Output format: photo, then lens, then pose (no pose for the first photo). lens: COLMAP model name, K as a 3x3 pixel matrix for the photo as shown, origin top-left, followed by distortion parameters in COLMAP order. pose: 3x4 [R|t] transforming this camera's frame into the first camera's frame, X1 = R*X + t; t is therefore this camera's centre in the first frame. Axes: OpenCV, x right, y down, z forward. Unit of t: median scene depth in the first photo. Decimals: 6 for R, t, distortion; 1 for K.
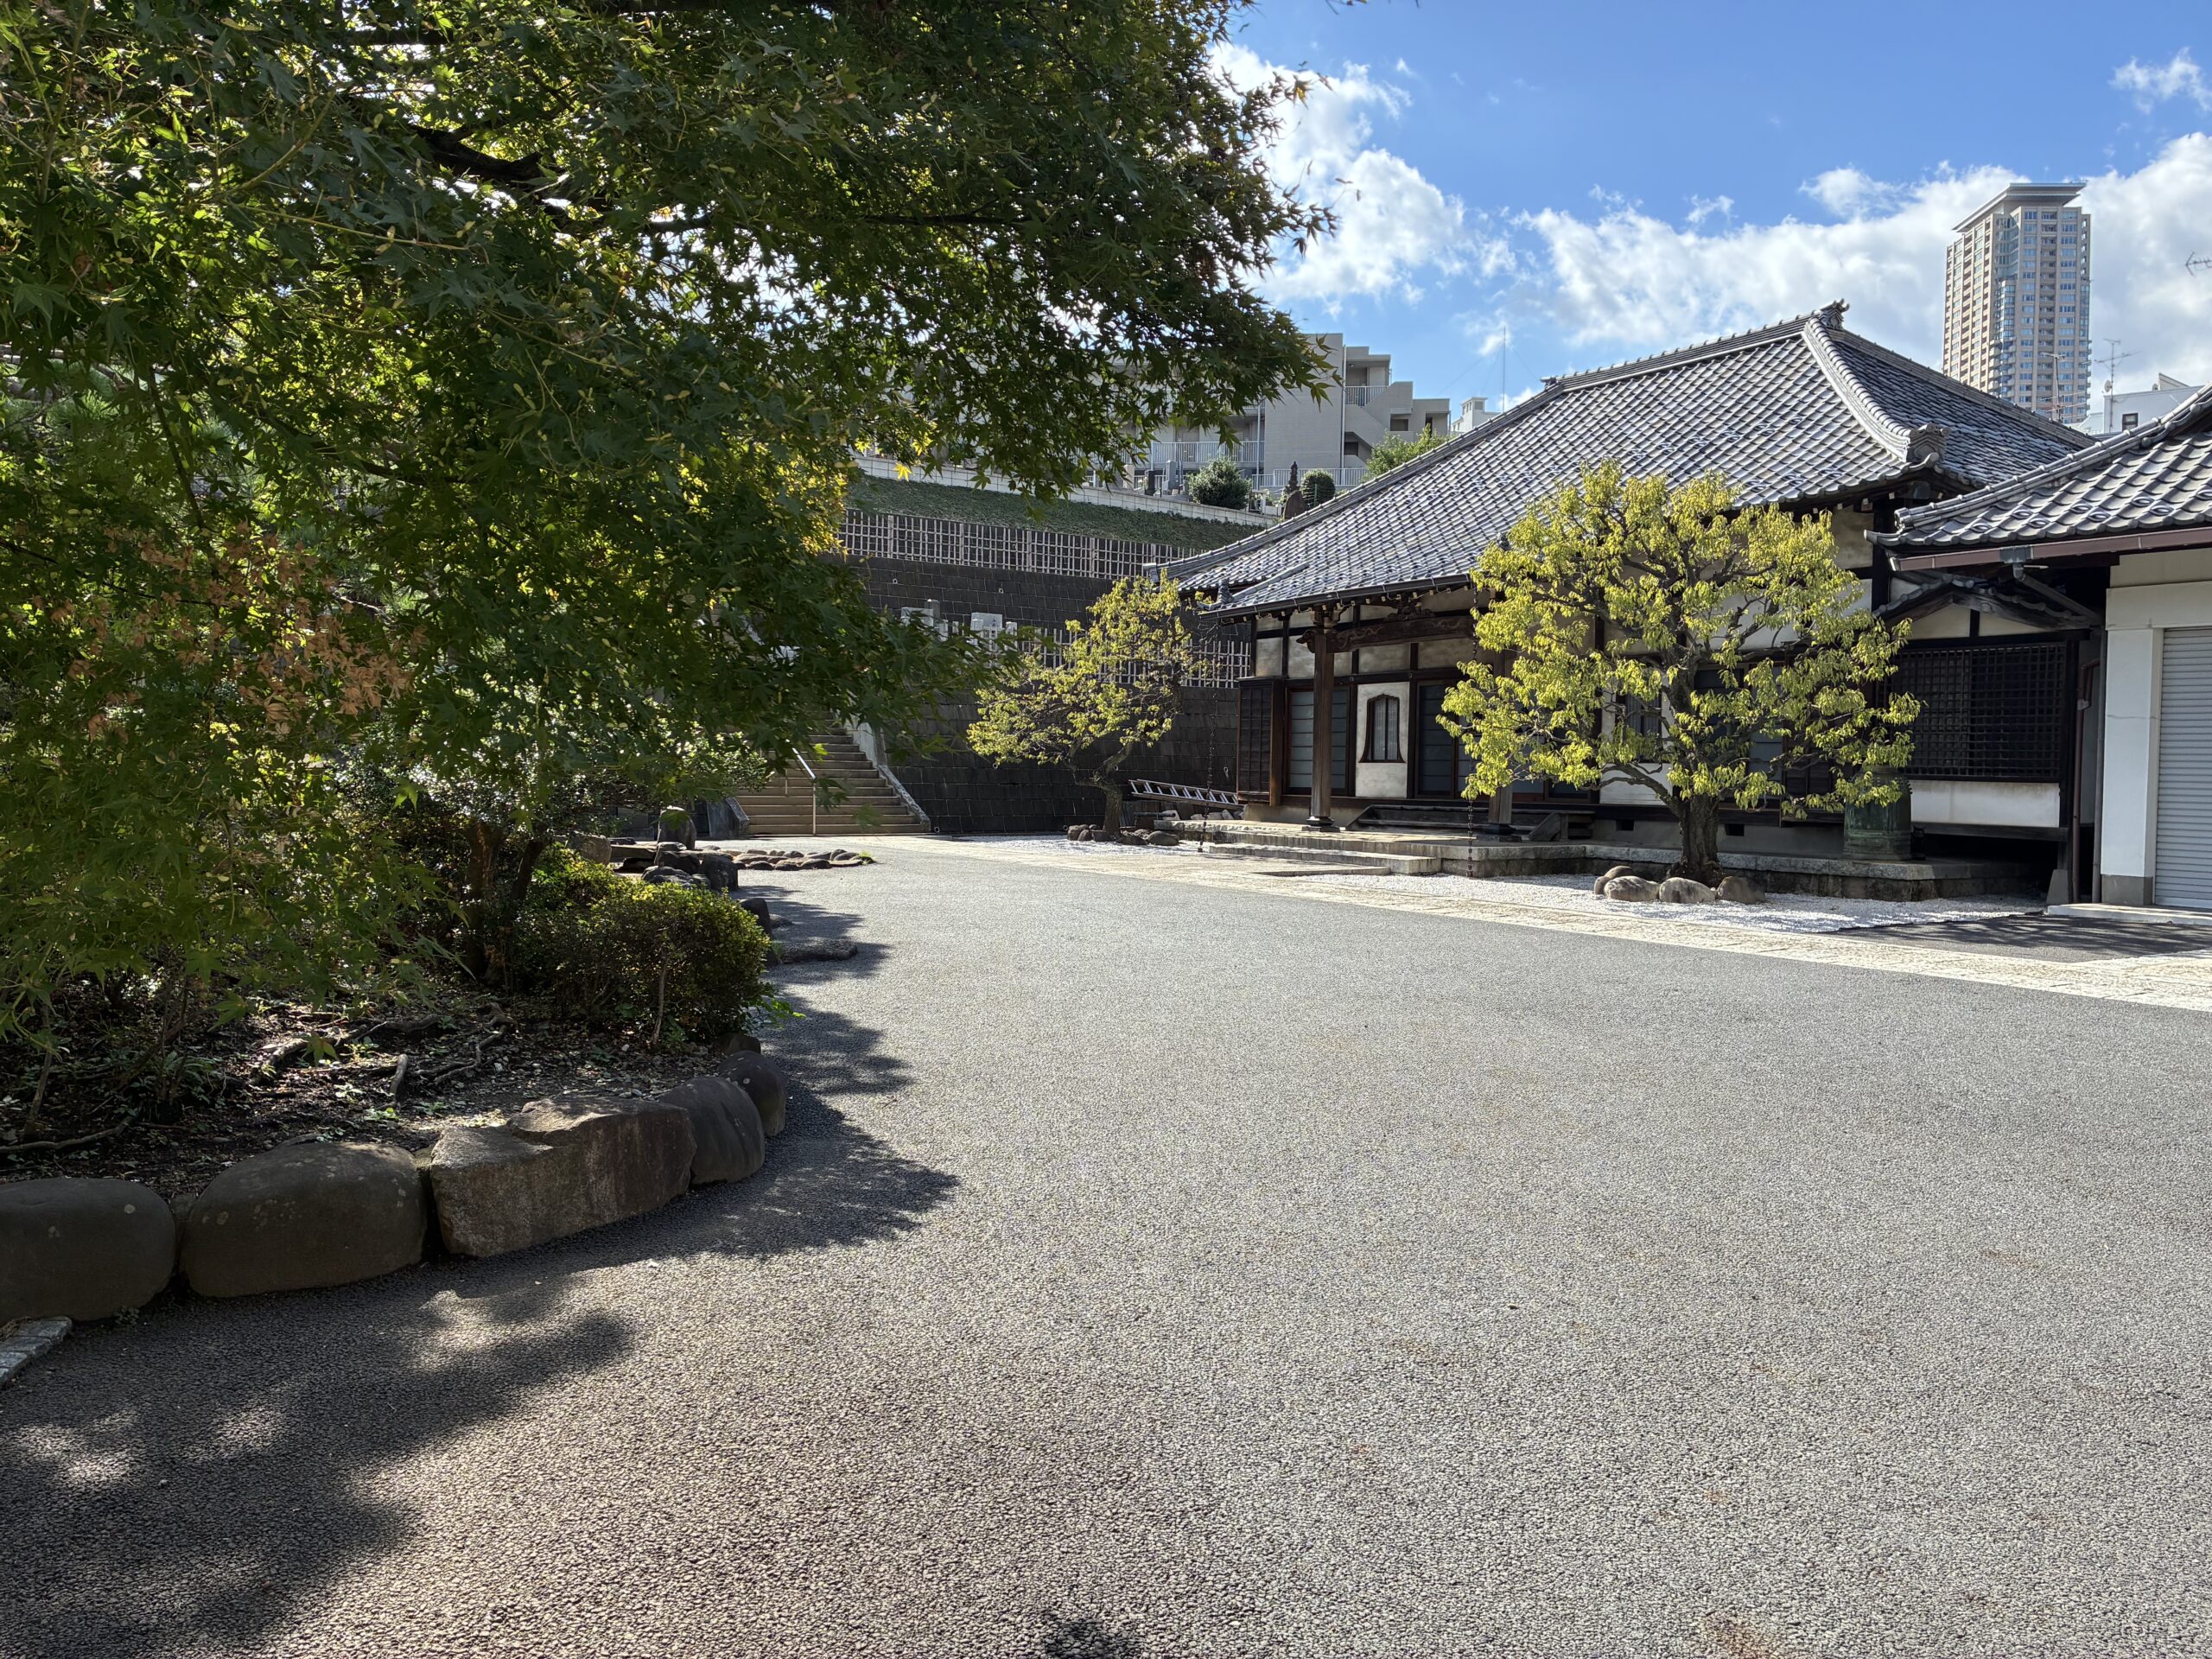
lens RADIAL K [[1670.5, 0, 1113.1], [0, 1670.5, 777.4], [0, 0, 1]] dist [0.073855, -0.001815]
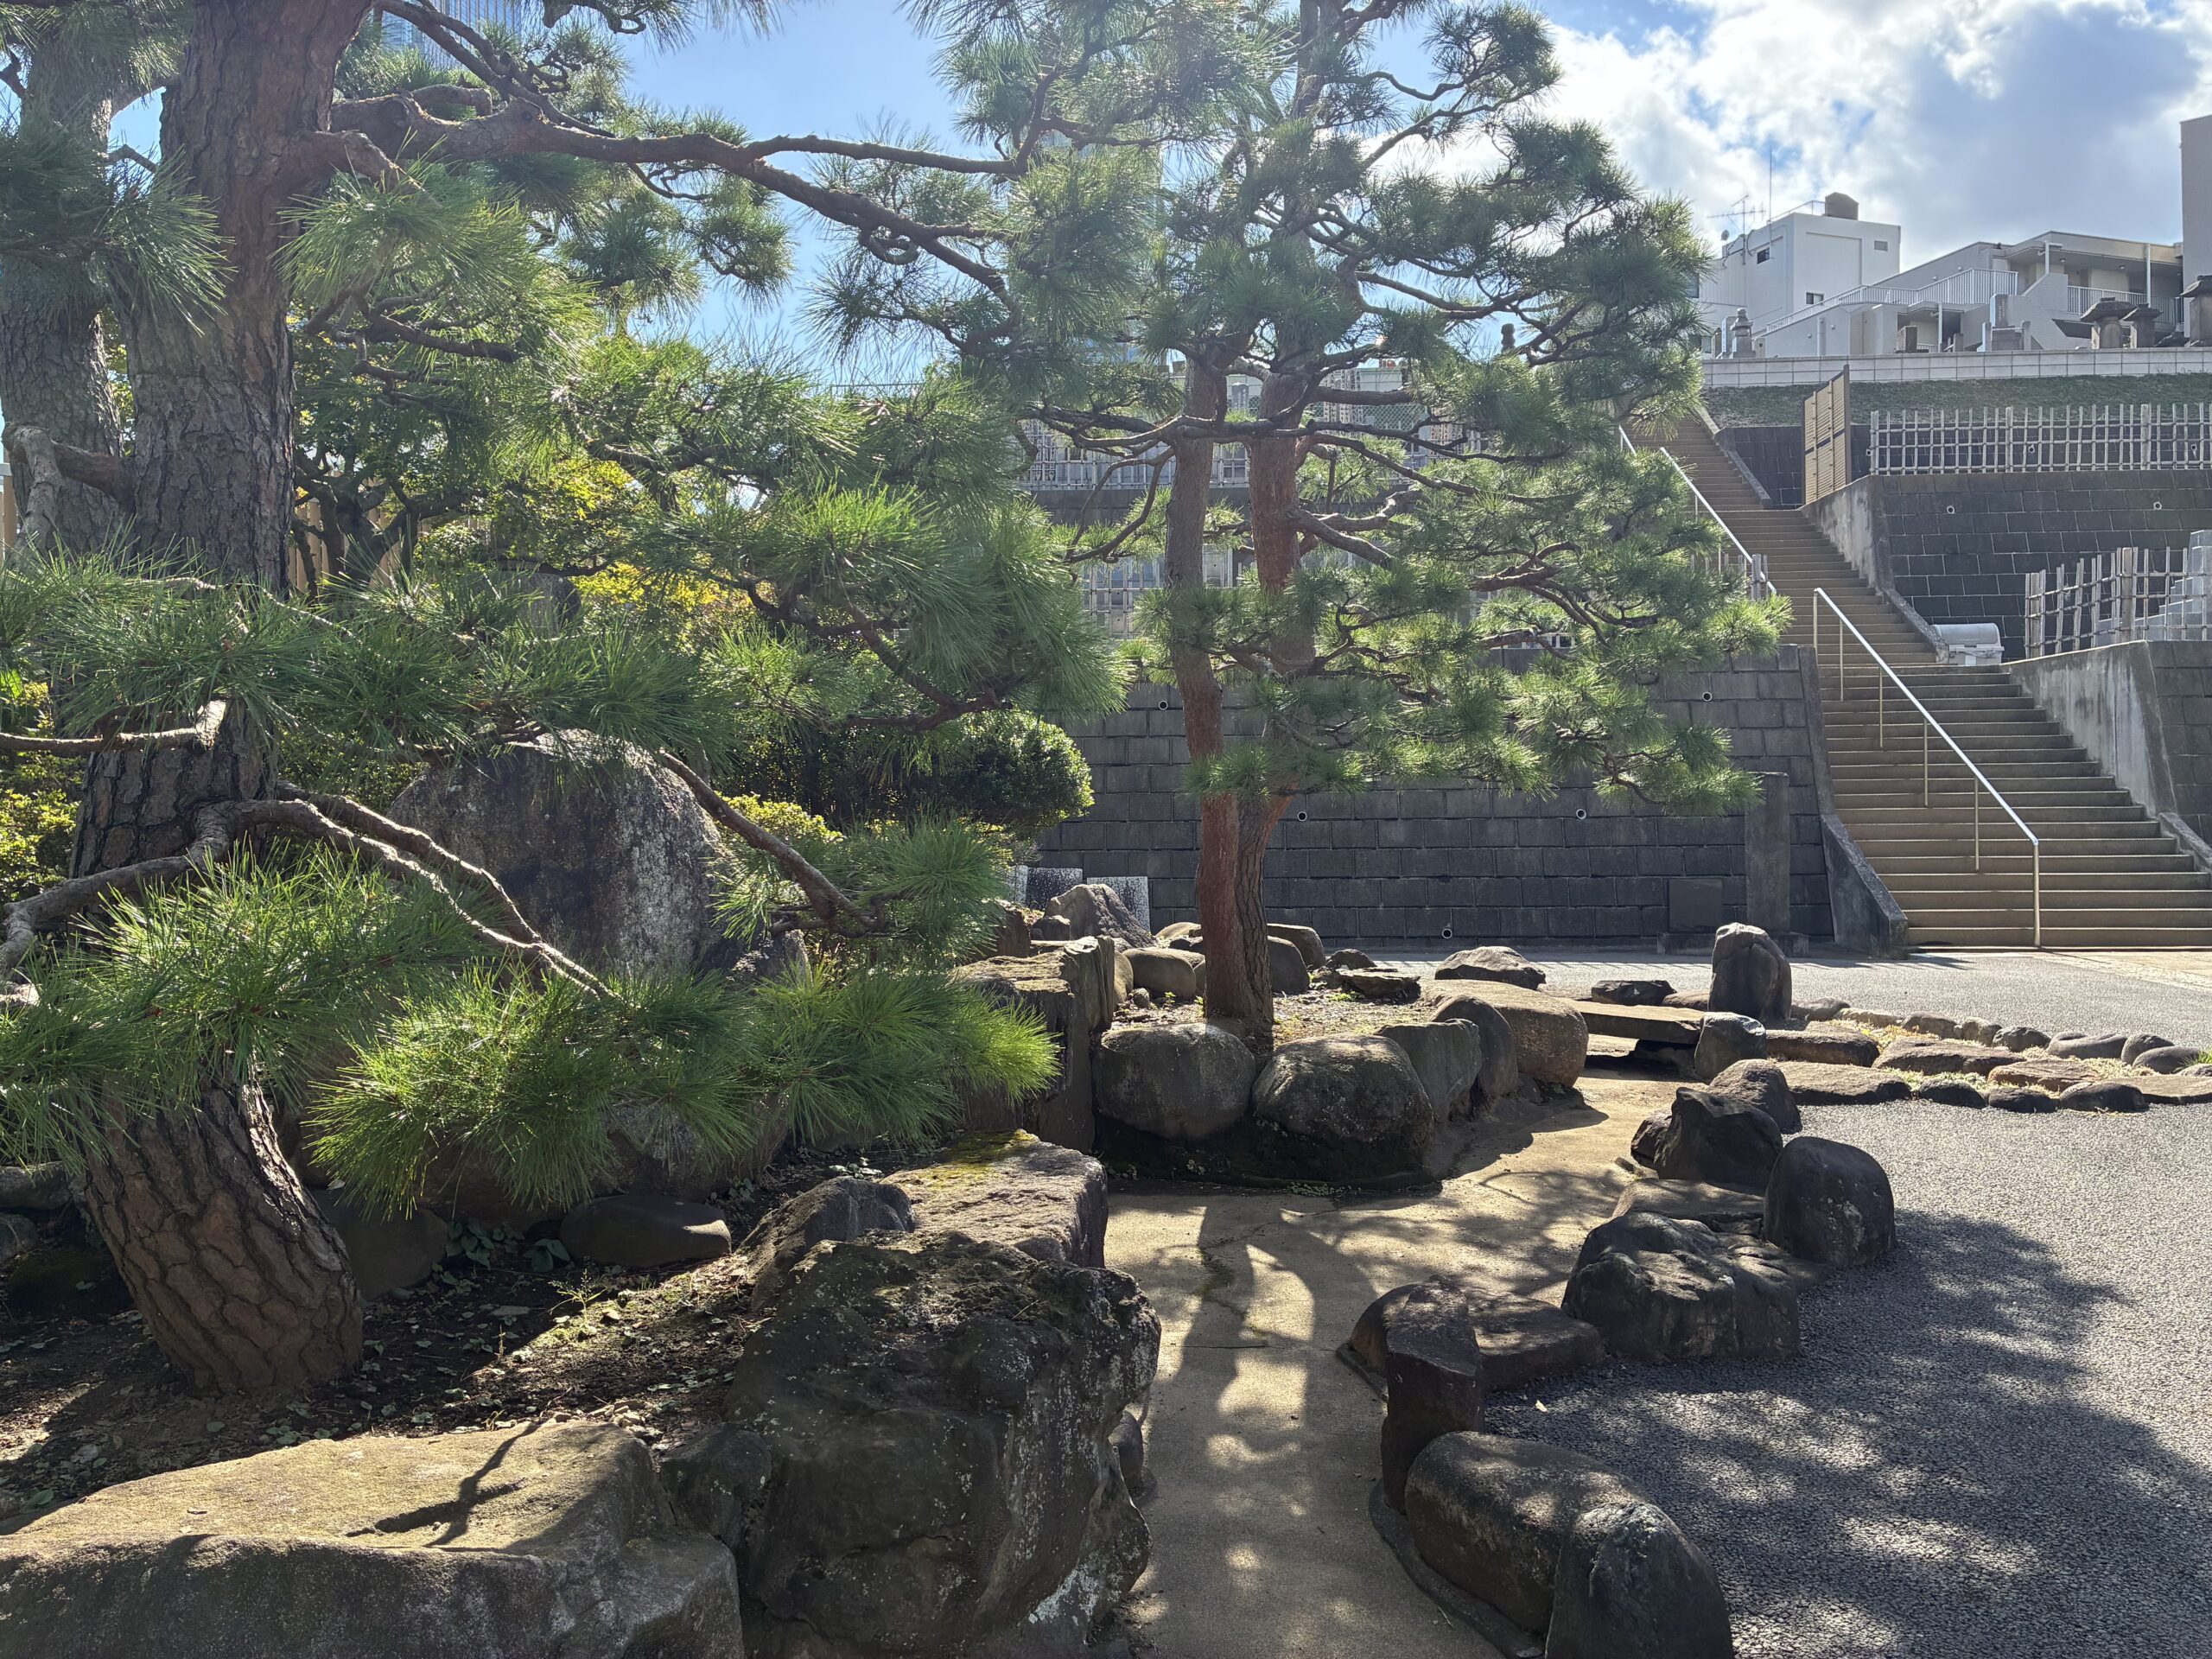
lens RADIAL K [[1676.8, 0, 1066.6], [0, 1676.8, 825.6], [0, 0, 1]] dist [-0.051754, -0.003370]
pose [[0.777913, 0.002778, -0.628366, -0.095327], [0.001106, 0.999983, 0.005790, -0.007903], [0.628371, -0.005199, 0.777896, 0.424164]]
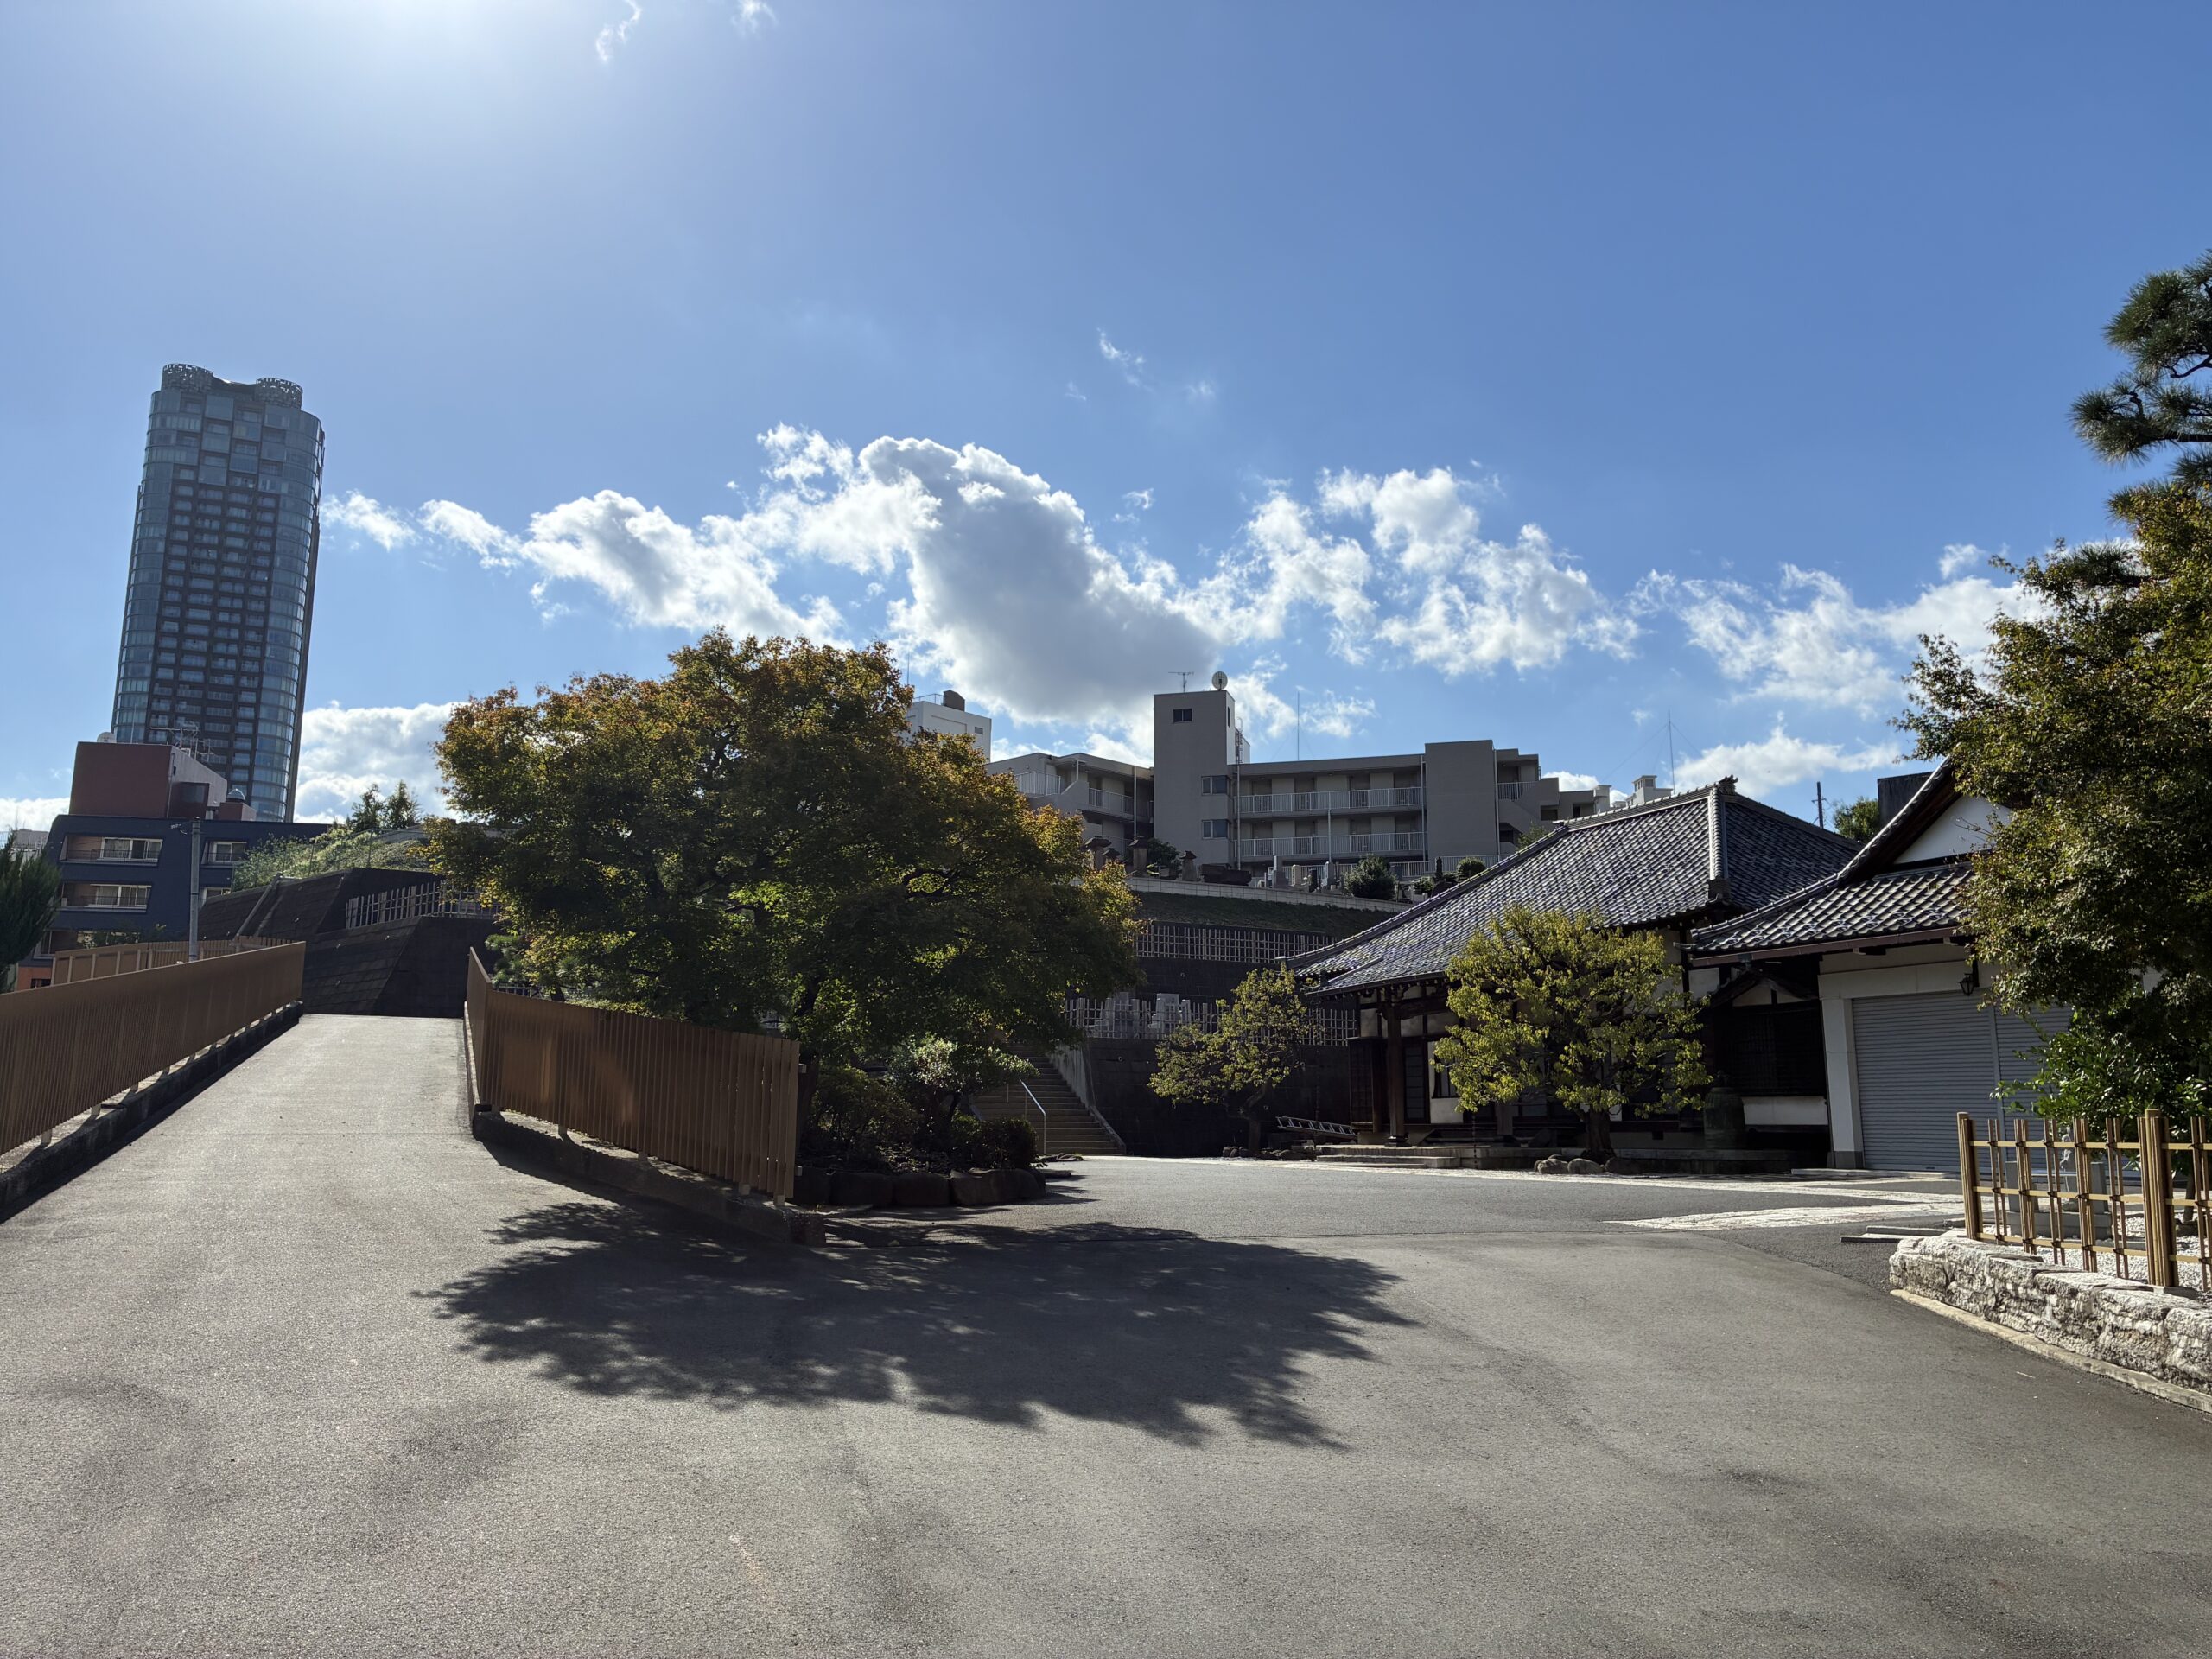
lens RADIAL K [[1676.8, 0, 1066.6], [0, 1676.8, 825.6], [0, 0, 1]] dist [-0.051754, -0.003370]
pose [[0.986943, -0.033756, -0.157490, 0.076266], [0.003438, 0.981985, -0.188930, 0.030382], [0.161031, 0.185922, 0.969279, -0.439811]]
